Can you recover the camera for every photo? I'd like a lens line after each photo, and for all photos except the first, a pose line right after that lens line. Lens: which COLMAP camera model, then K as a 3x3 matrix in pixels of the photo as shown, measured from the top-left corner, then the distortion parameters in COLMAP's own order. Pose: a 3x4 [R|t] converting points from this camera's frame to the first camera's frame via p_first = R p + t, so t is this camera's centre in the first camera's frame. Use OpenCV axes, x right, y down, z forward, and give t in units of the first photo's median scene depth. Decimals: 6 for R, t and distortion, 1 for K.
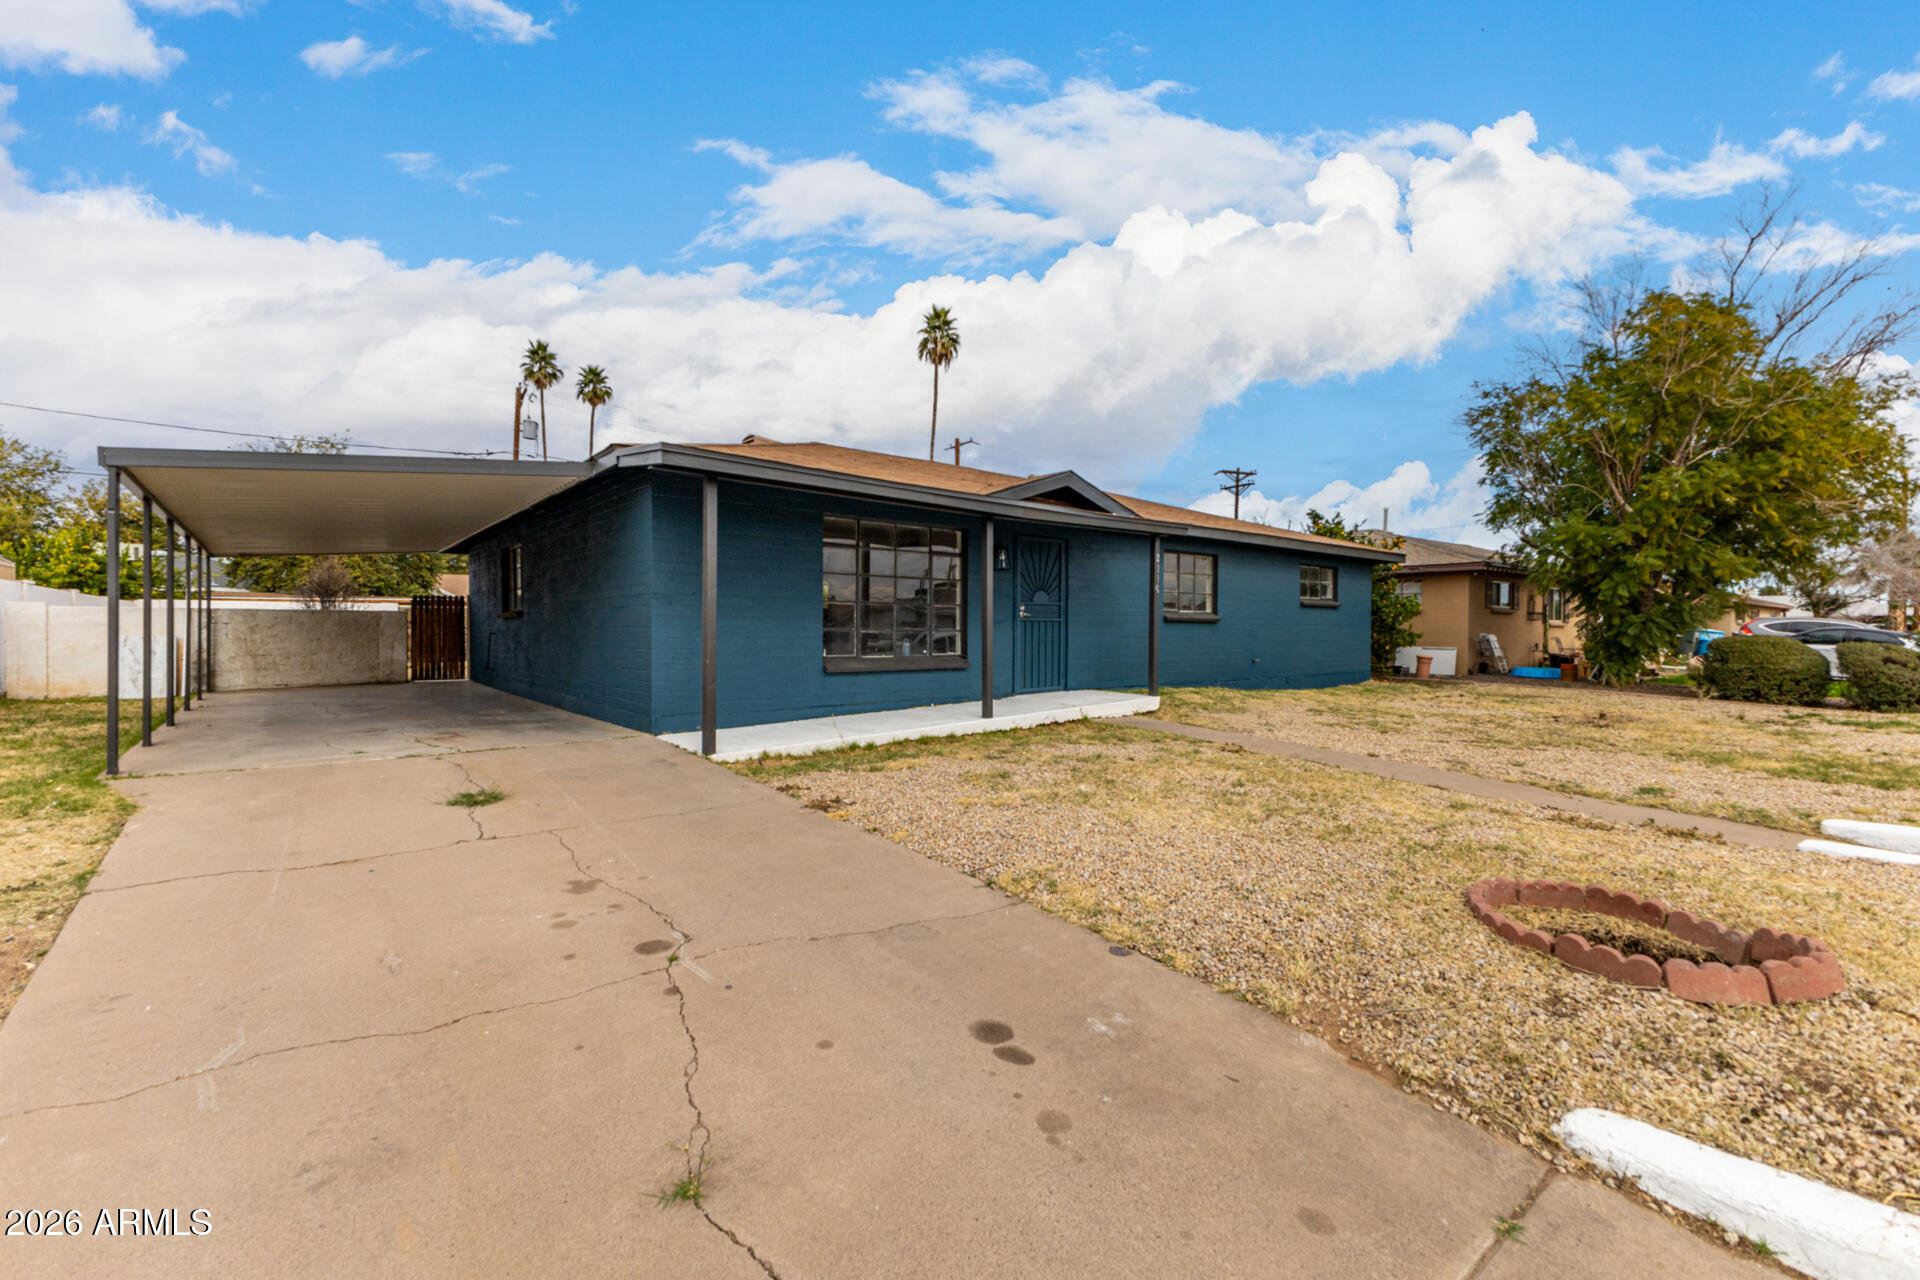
lens RADIAL K [[829.8, 0, 956.2], [0, 829.8, 632.5], [0, 0, 1]] dist [0.007844, -0.000756]
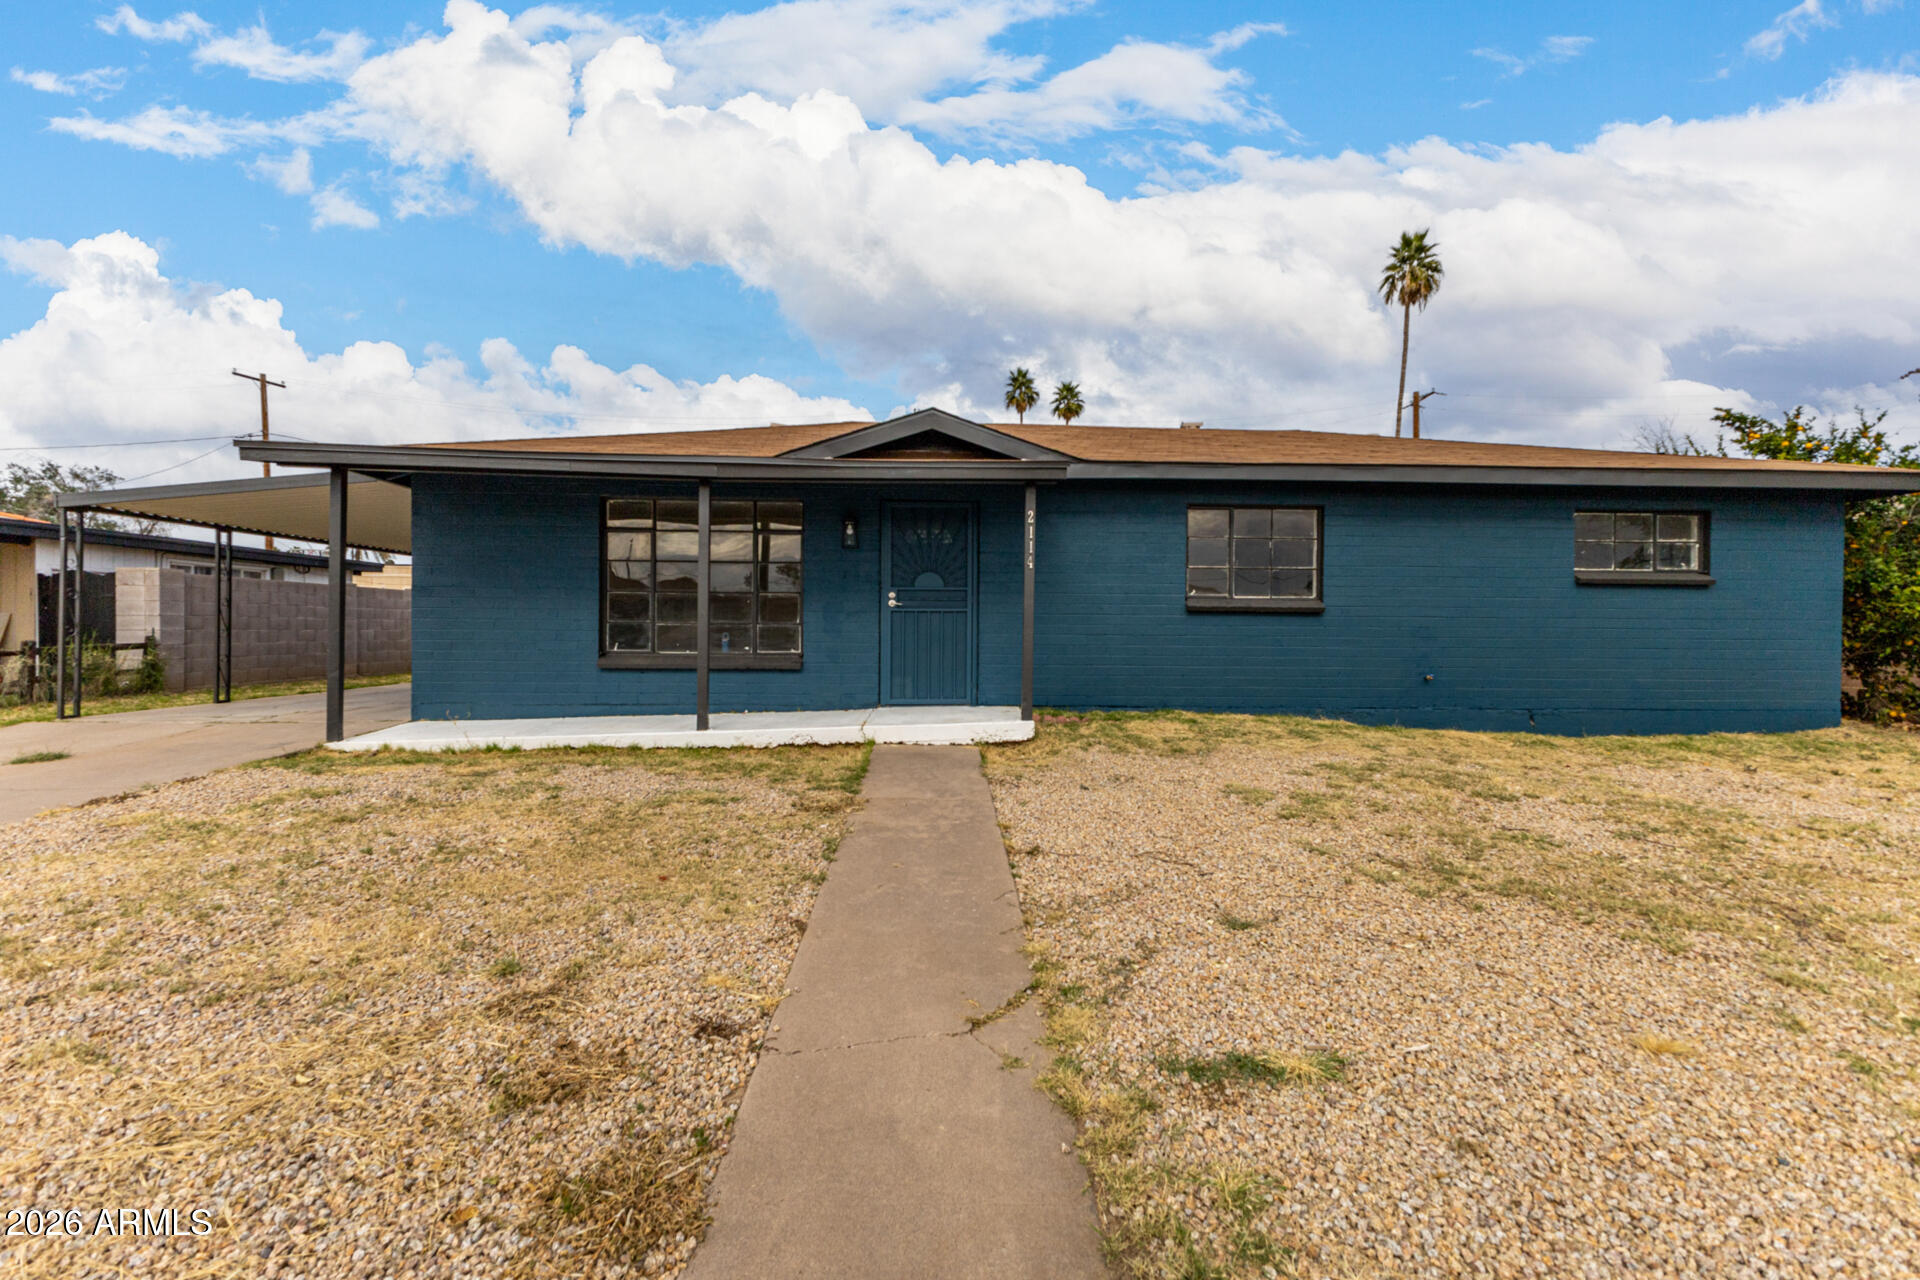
lens RADIAL K [[829.8, 0, 957.0], [0, 829.8, 641.4], [0, 0, 1]] dist [0.007844, -0.000756]
pose [[0.796734, 0.011369, -0.604223, 0.591274], [-0.007139, 0.999930, 0.009402, 0.005981], [0.604288, -0.003178, 0.796760, 0.414660]]
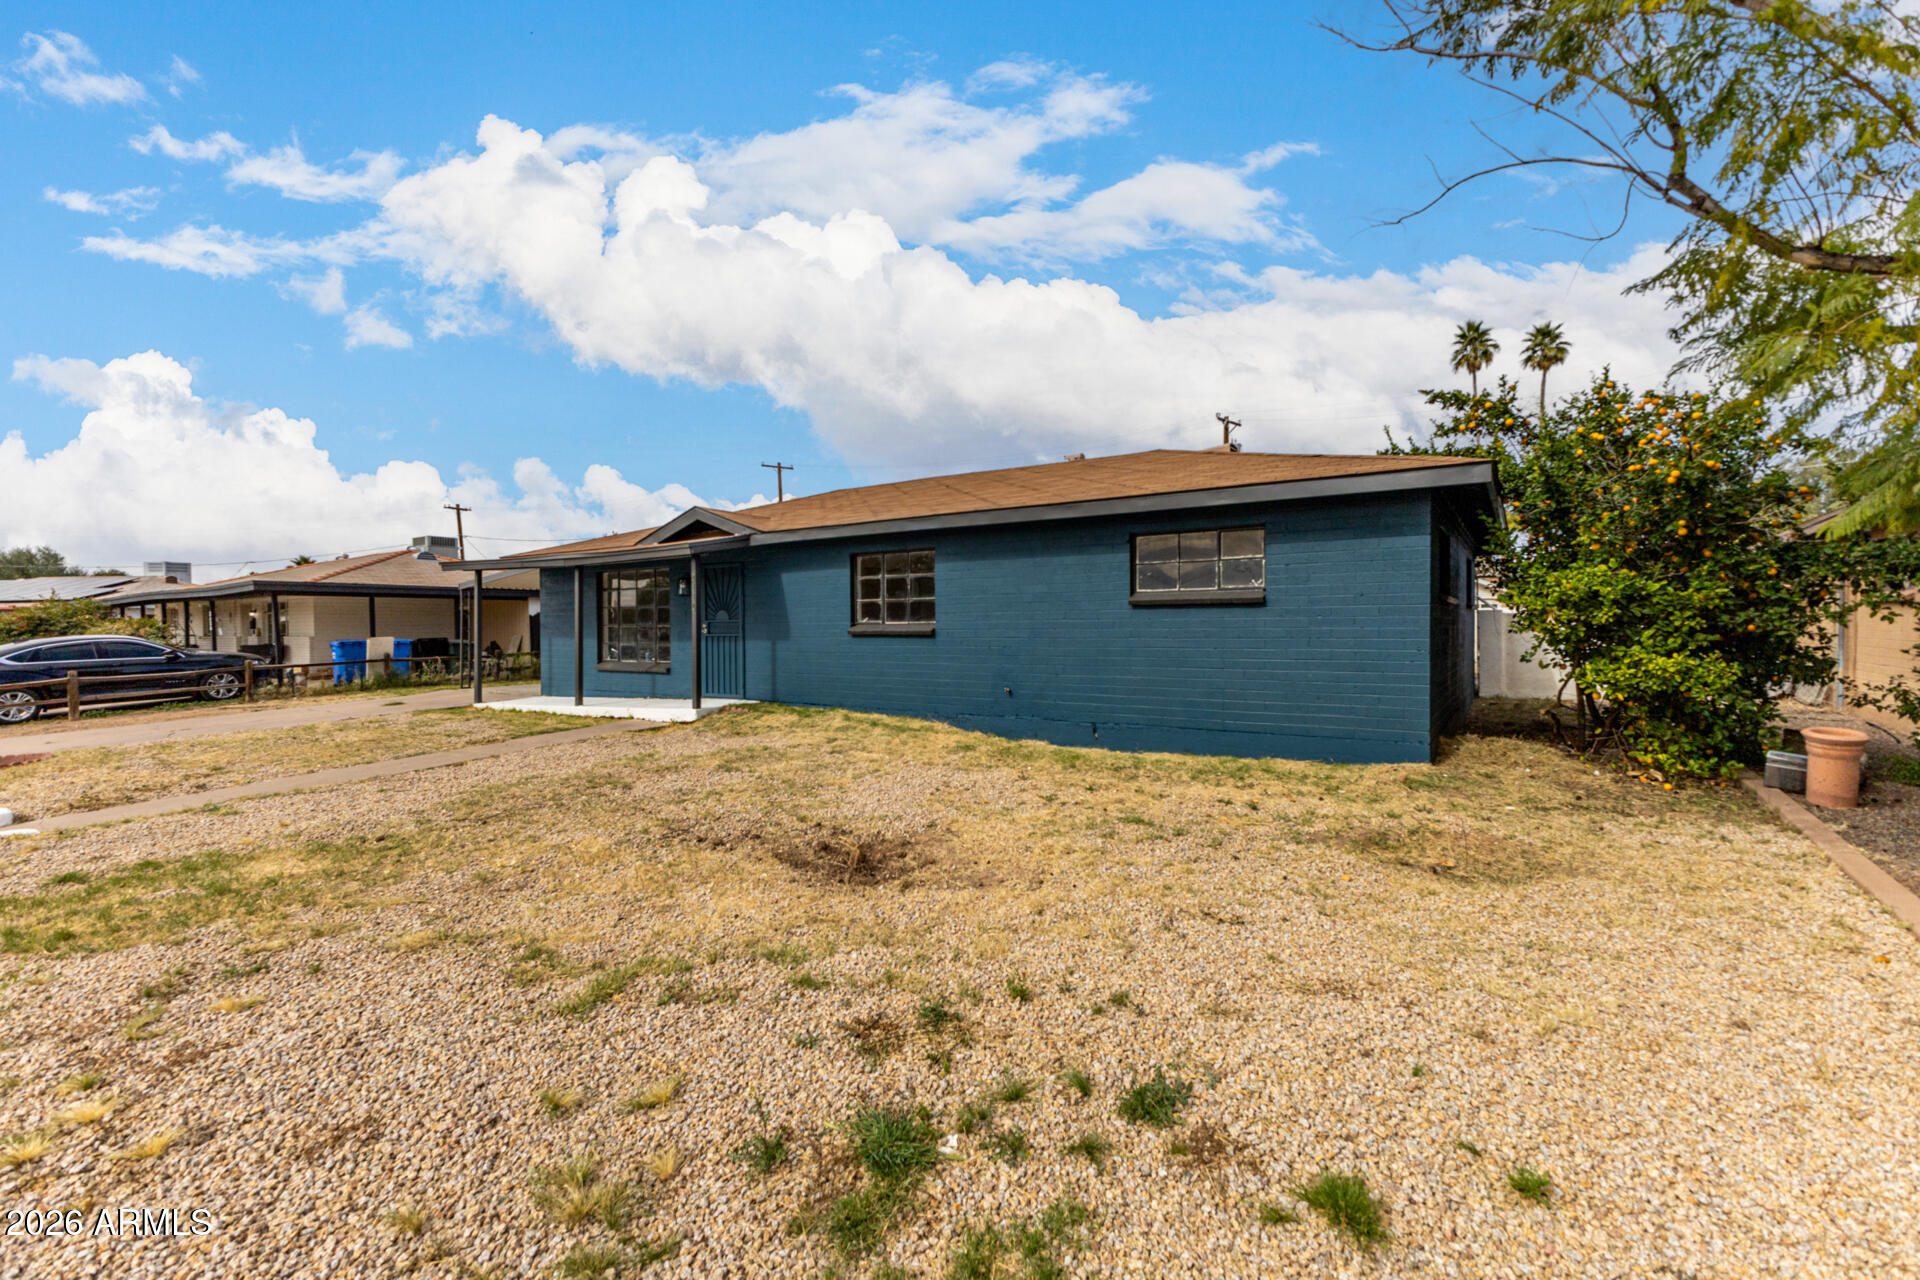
lens RADIAL K [[829.8, 0, 963.8], [0, 829.8, 635.6], [0, 0, 1]] dist [0.007844, -0.000756]
pose [[0.298036, 0.004103, -0.954546, 1.327450], [0.004138, 0.999976, 0.005590, -0.020200], [0.954546, -0.005616, 0.298012, 0.991580]]
